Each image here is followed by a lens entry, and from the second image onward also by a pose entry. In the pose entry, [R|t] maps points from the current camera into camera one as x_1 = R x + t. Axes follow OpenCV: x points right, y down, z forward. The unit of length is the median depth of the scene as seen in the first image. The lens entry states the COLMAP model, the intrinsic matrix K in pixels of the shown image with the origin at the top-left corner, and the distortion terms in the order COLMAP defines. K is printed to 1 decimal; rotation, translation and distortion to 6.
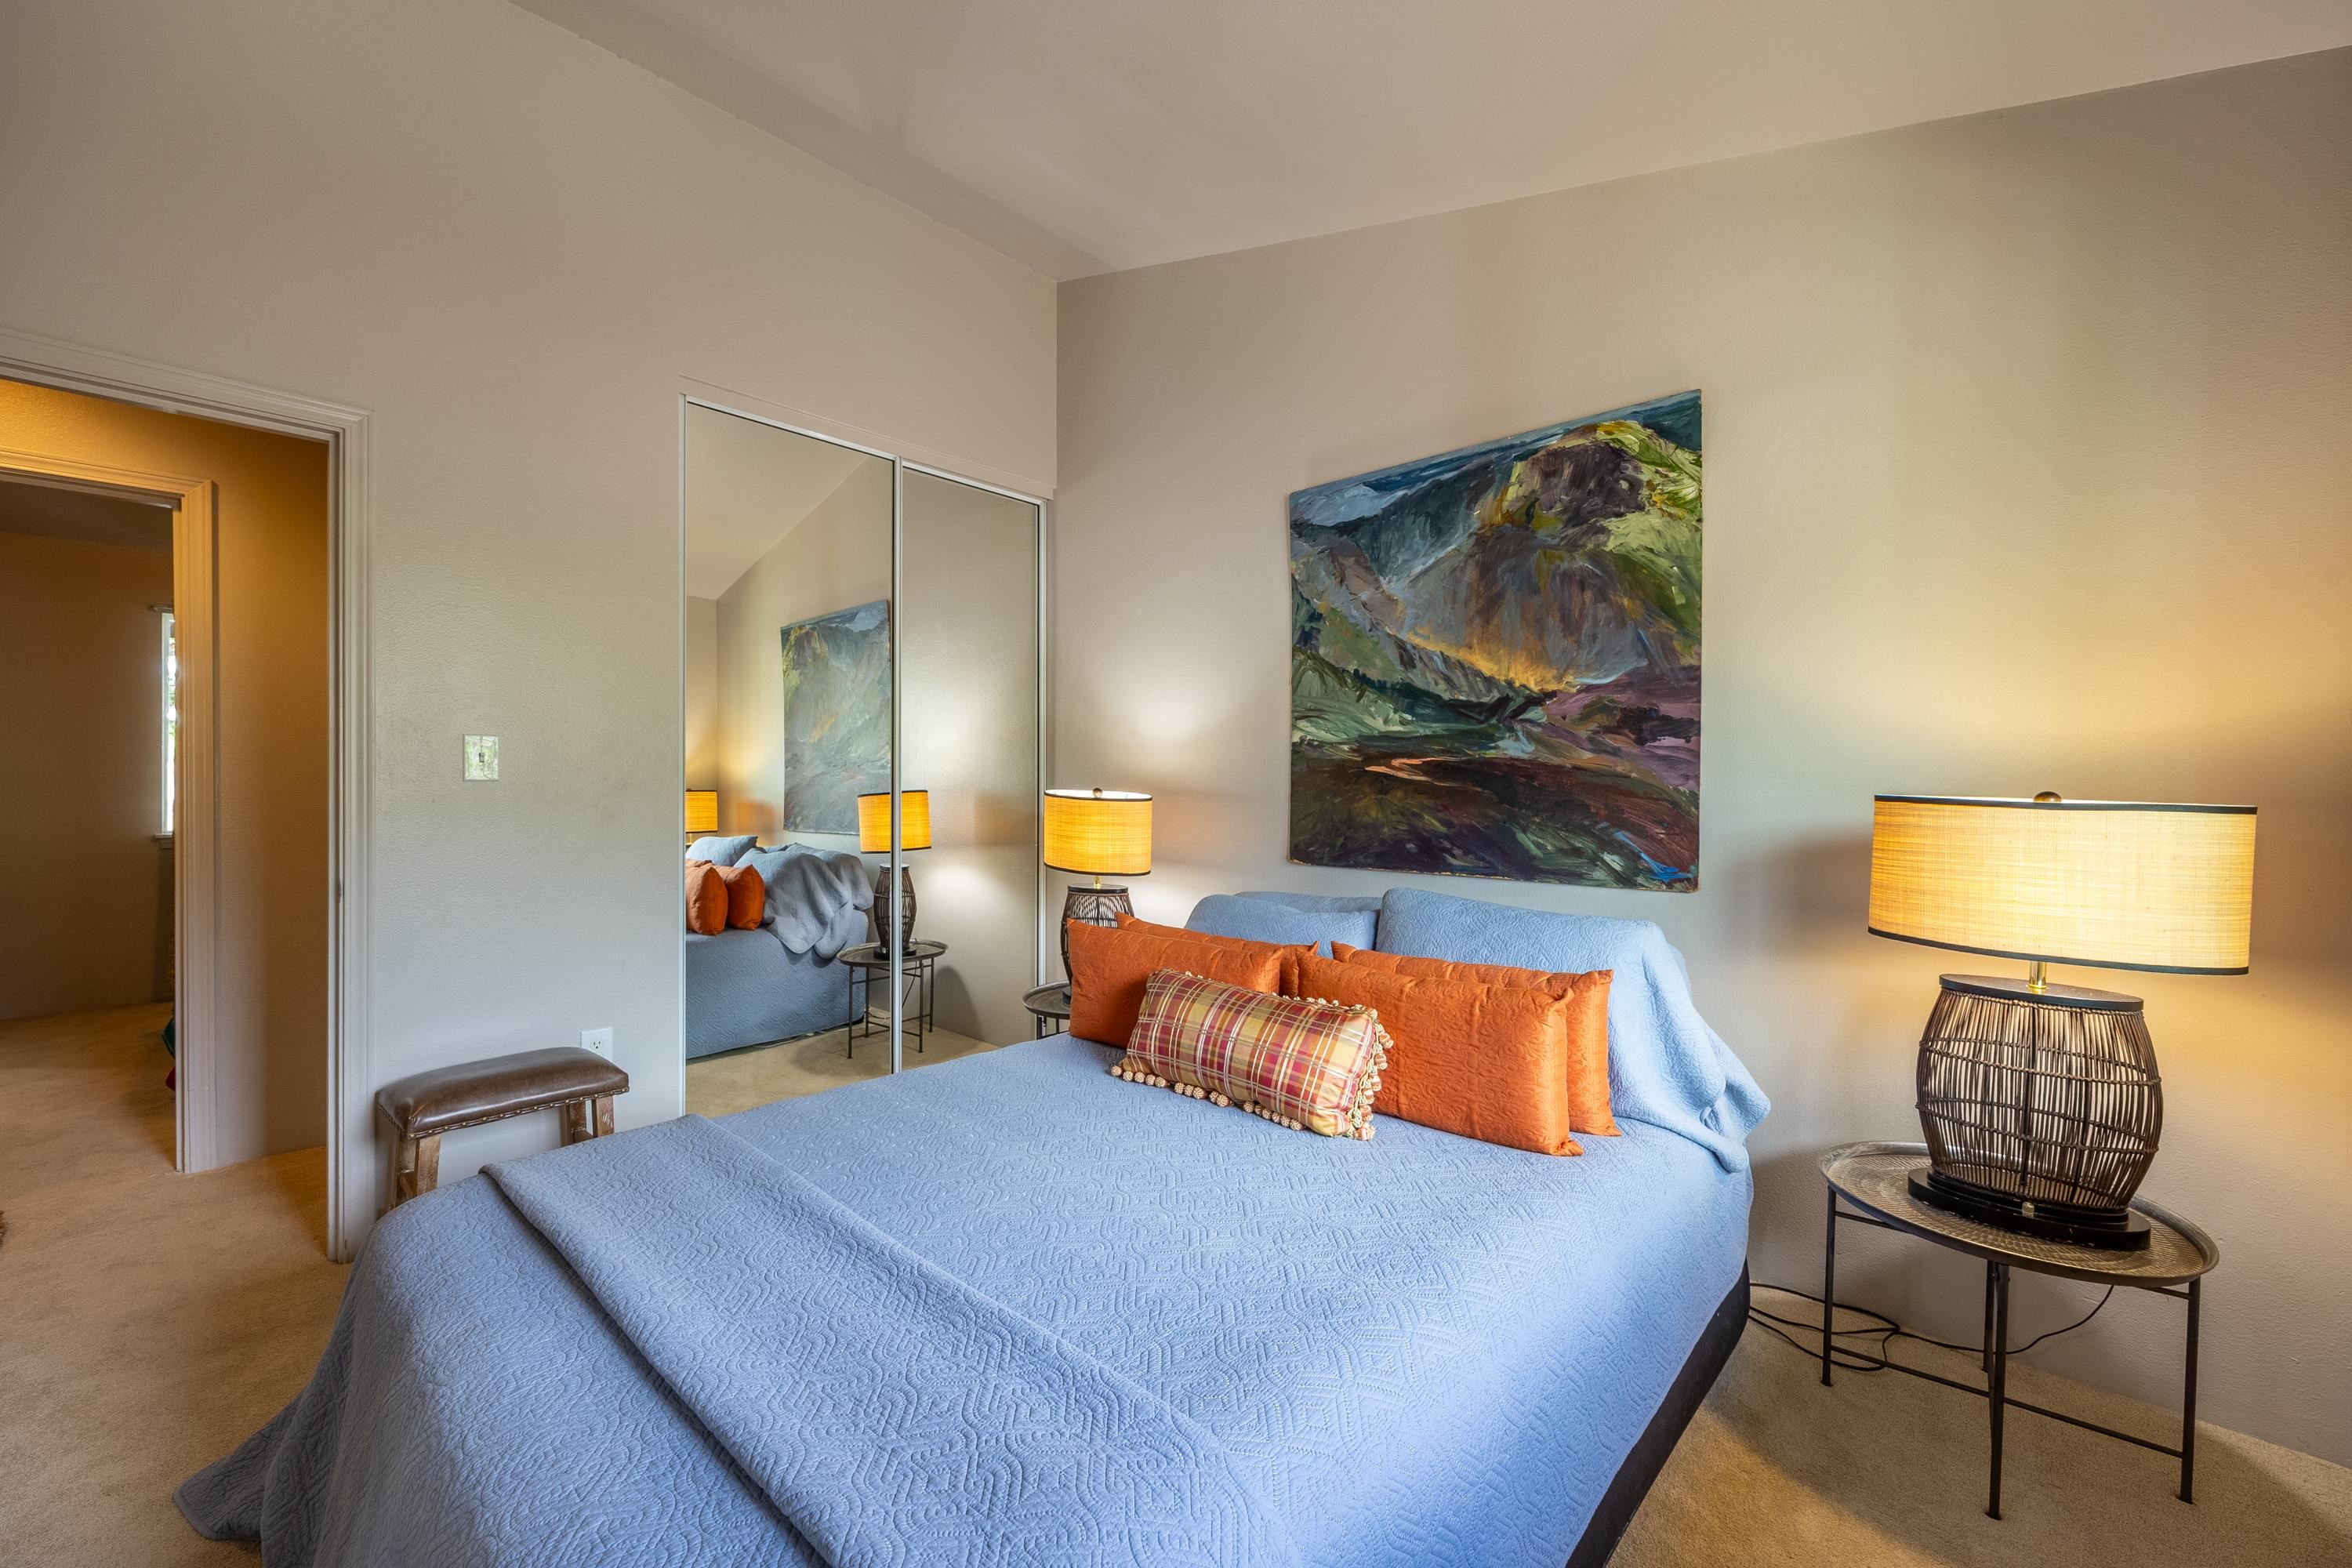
lens RADIAL K [[926.7, 0, 1154.1], [0, 926.7, 750.2], [0, 0, 1]] dist [-0.005284, -0.001500]
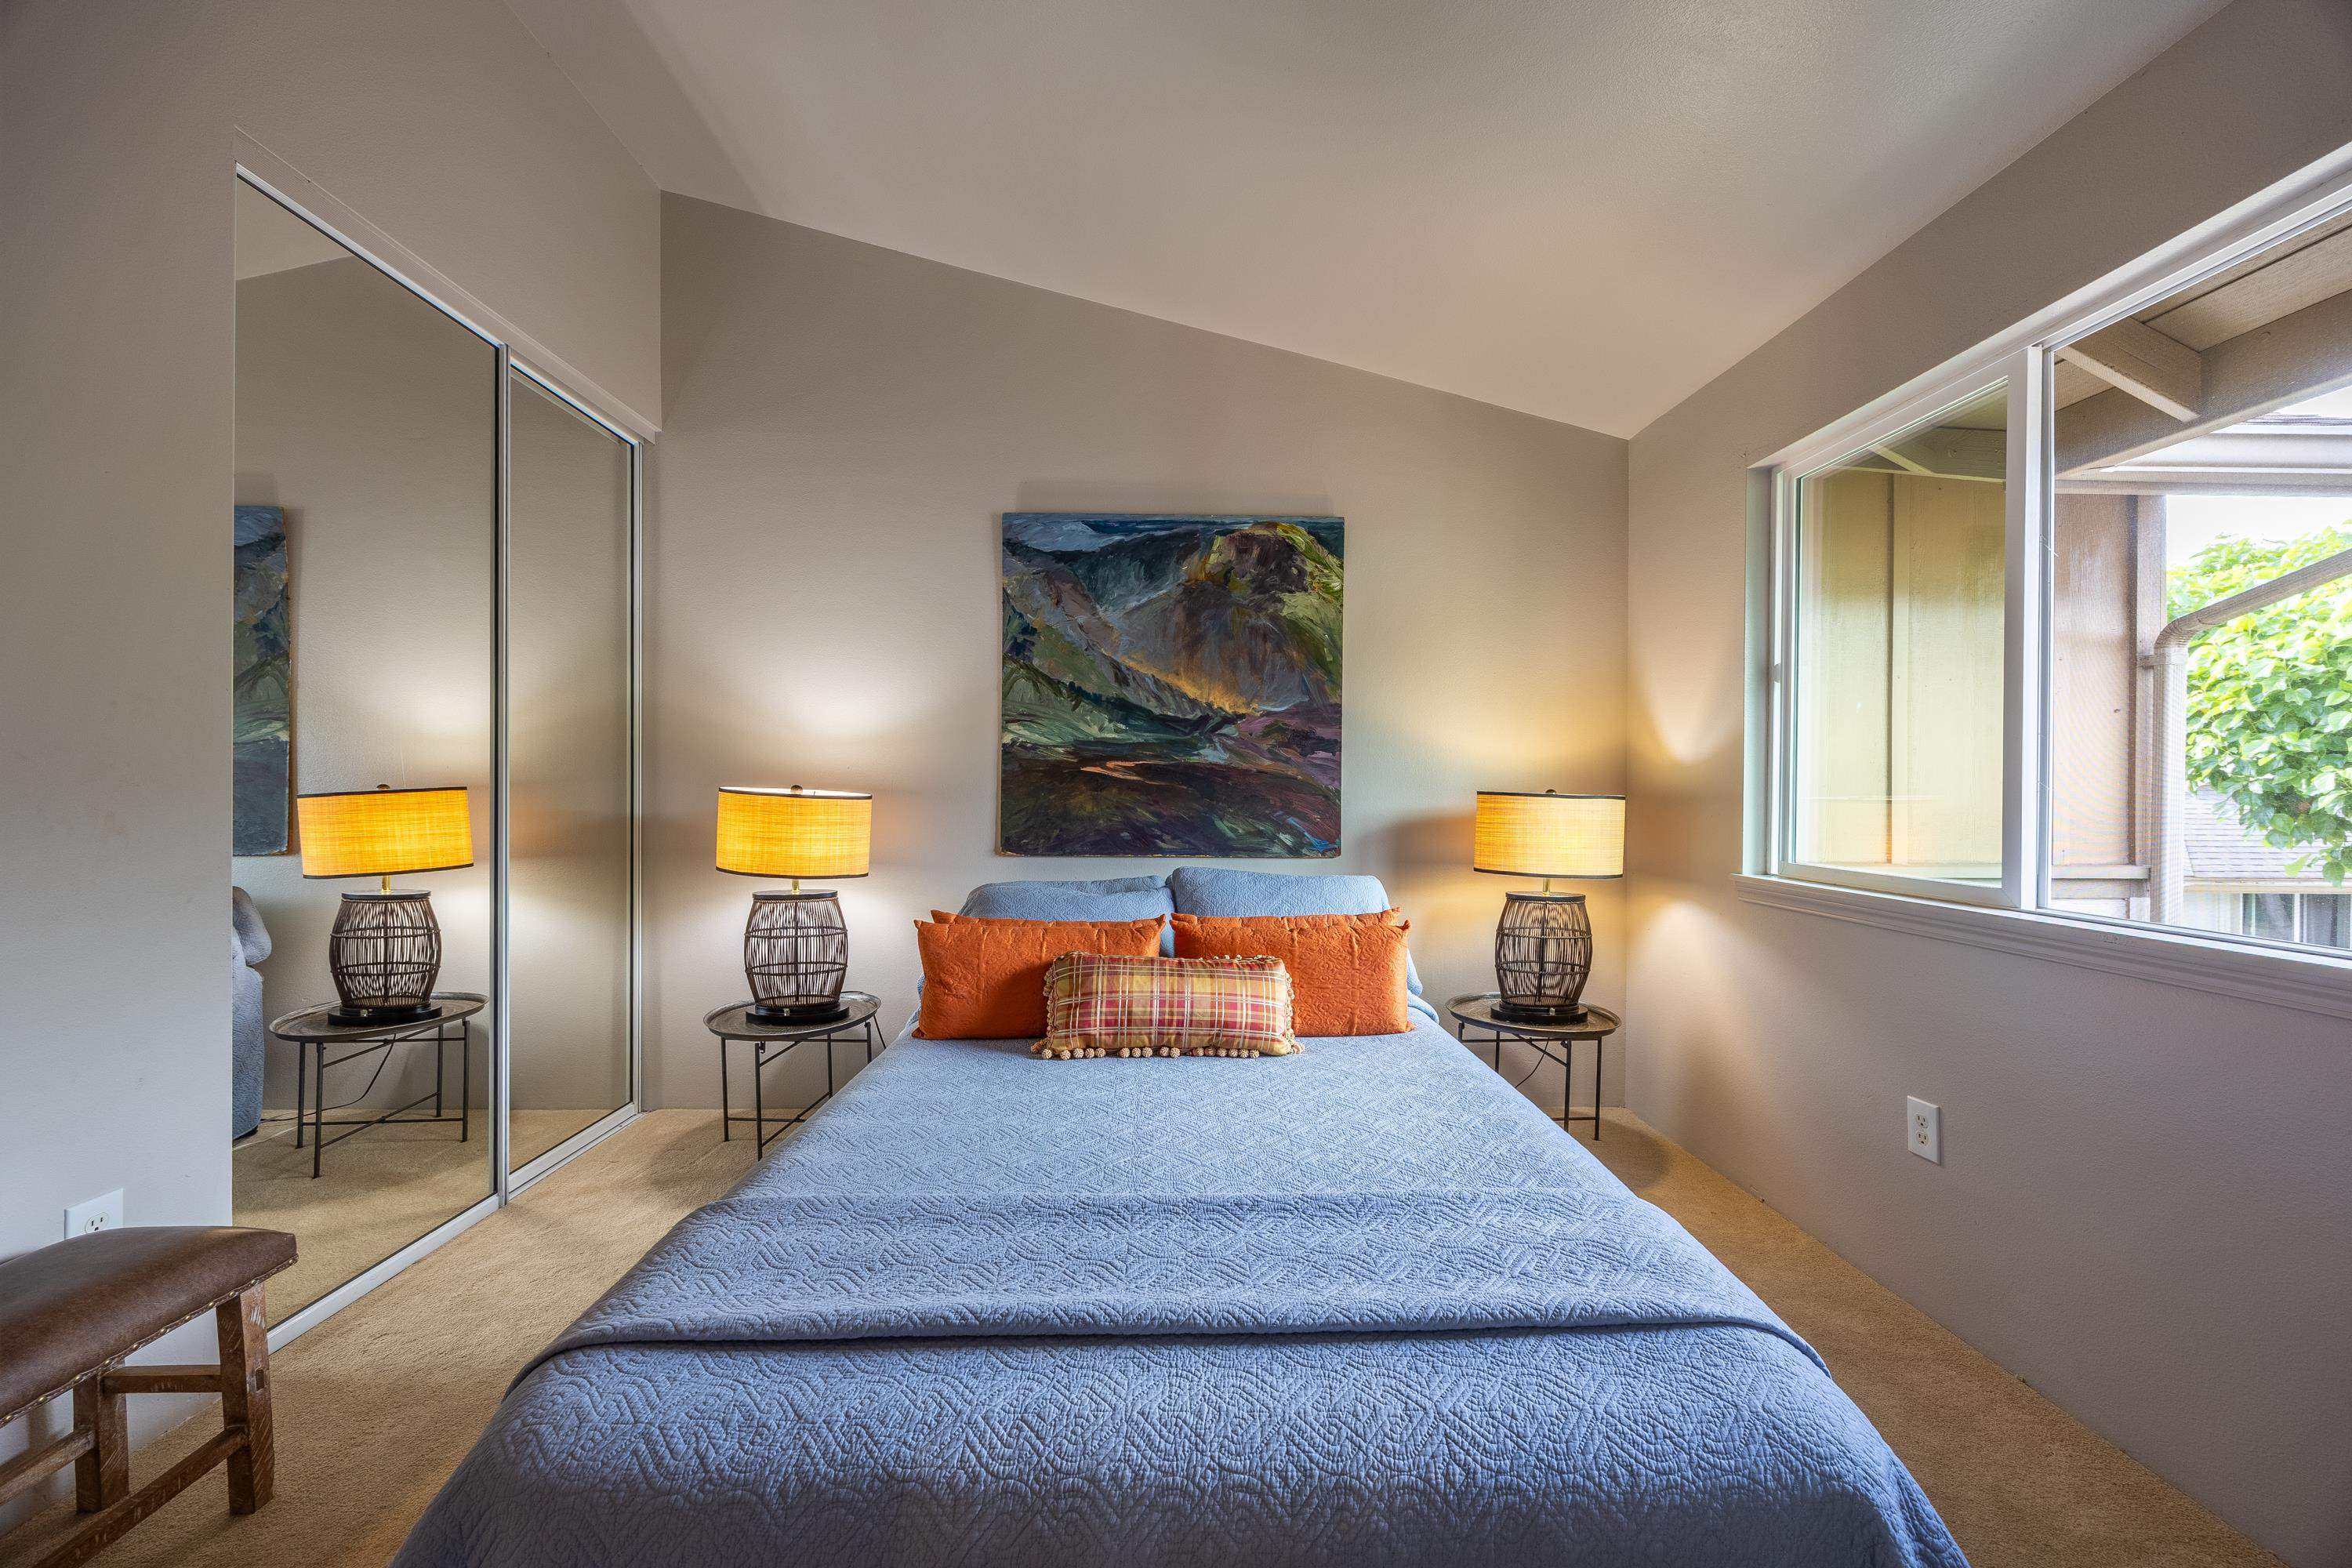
lens RADIAL K [[892.3, 0, 1160.1], [0, 892.3, 755.9], [0, 0, 1]] dist [-0.007997, 0.000578]
pose [[0.723361, 0.023187, 0.690080, -0.553183], [-0.030956, 0.999520, -0.001136, 0.001995], [-0.689776, -0.020540, 0.723732, 0.149184]]
